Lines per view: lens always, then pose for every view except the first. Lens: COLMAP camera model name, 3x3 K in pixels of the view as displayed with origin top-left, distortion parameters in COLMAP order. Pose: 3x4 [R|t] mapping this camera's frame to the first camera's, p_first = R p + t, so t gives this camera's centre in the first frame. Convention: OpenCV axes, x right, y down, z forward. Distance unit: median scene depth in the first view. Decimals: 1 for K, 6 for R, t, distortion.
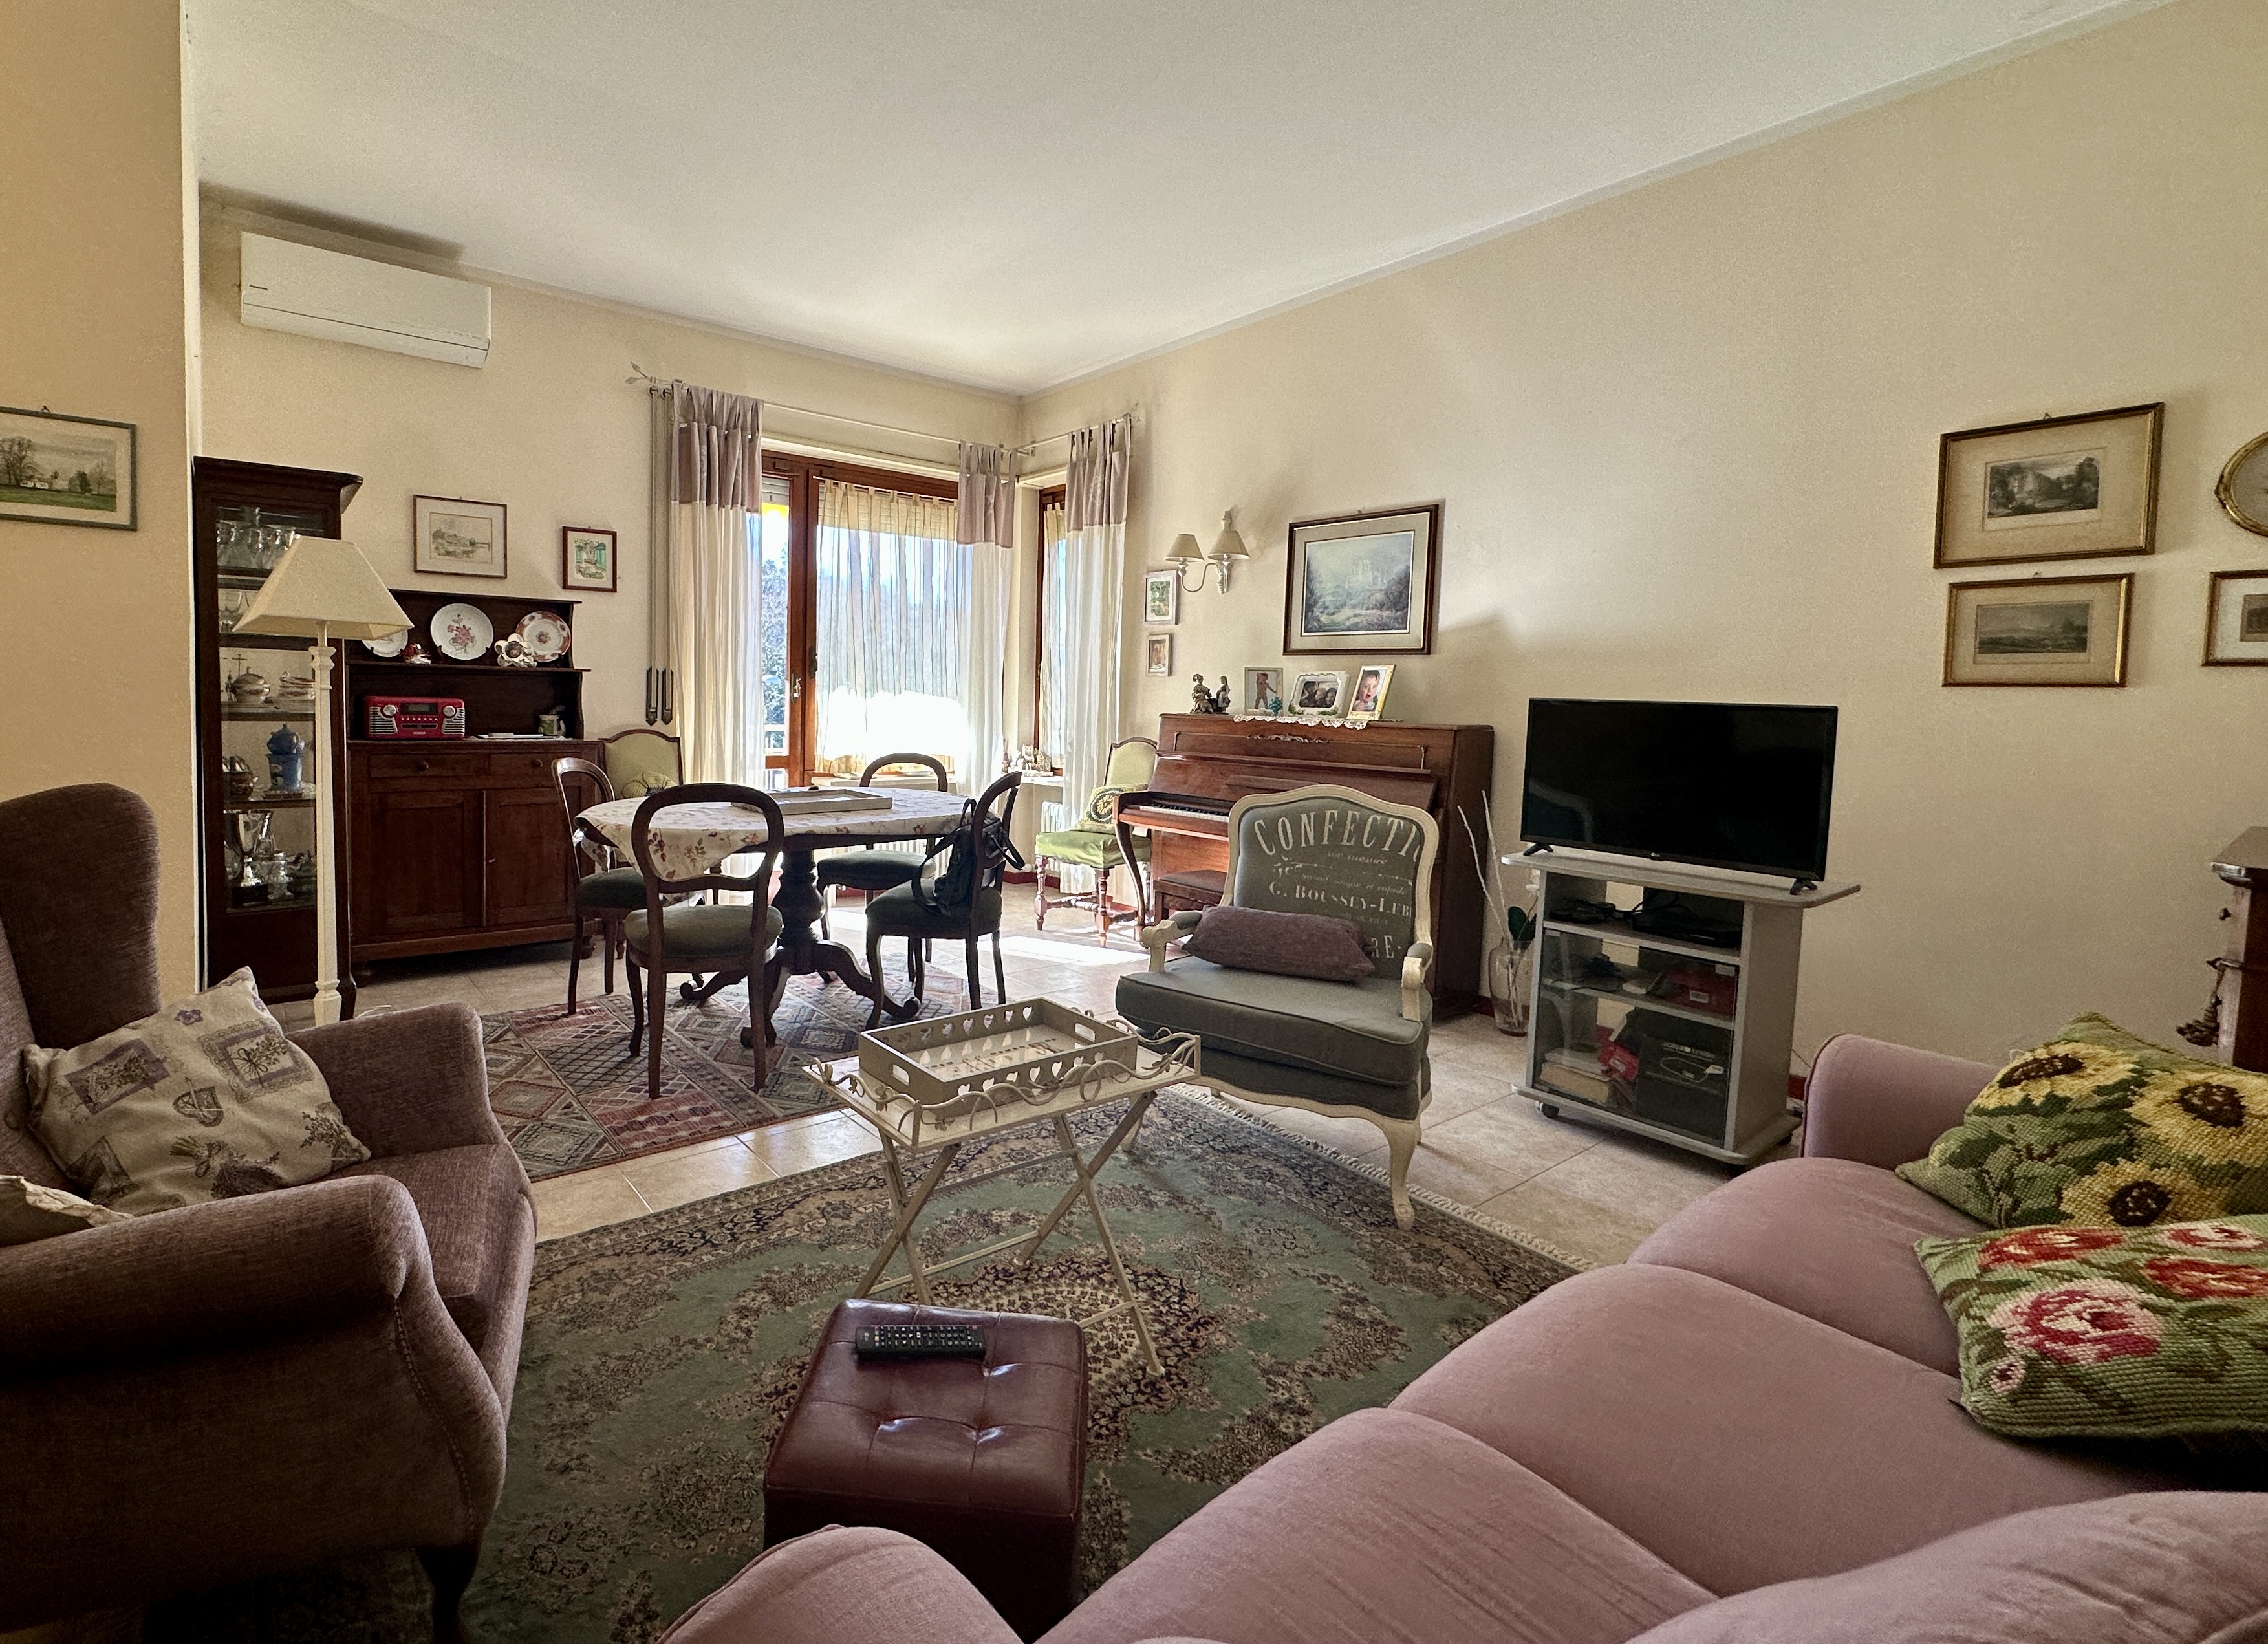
lens RADIAL K [[1049.6, 0, 963.9], [0, 1049.6, 738.1], [0, 0, 1]] dist [0.005485, -0.000644]
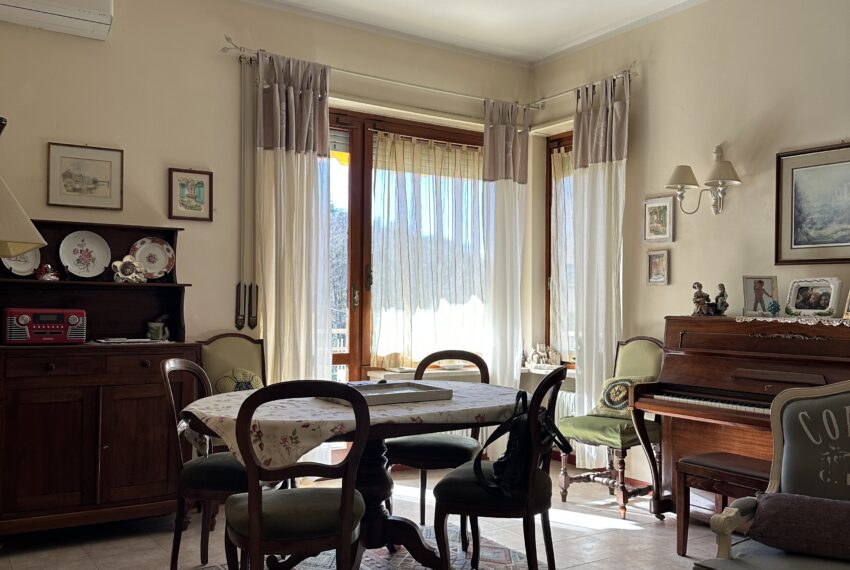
lens RADIAL K [[789.8, 0, 425.0], [0, 789.8, 287.1], [0, 0, 1]] dist [0.067952, 0.000000]
pose [[0.999120, -0.011568, -0.040324, -0.050449], [0.008870, 0.997751, -0.066446, 0.001120], [0.041002, 0.066030, 0.996975, 0.101581]]
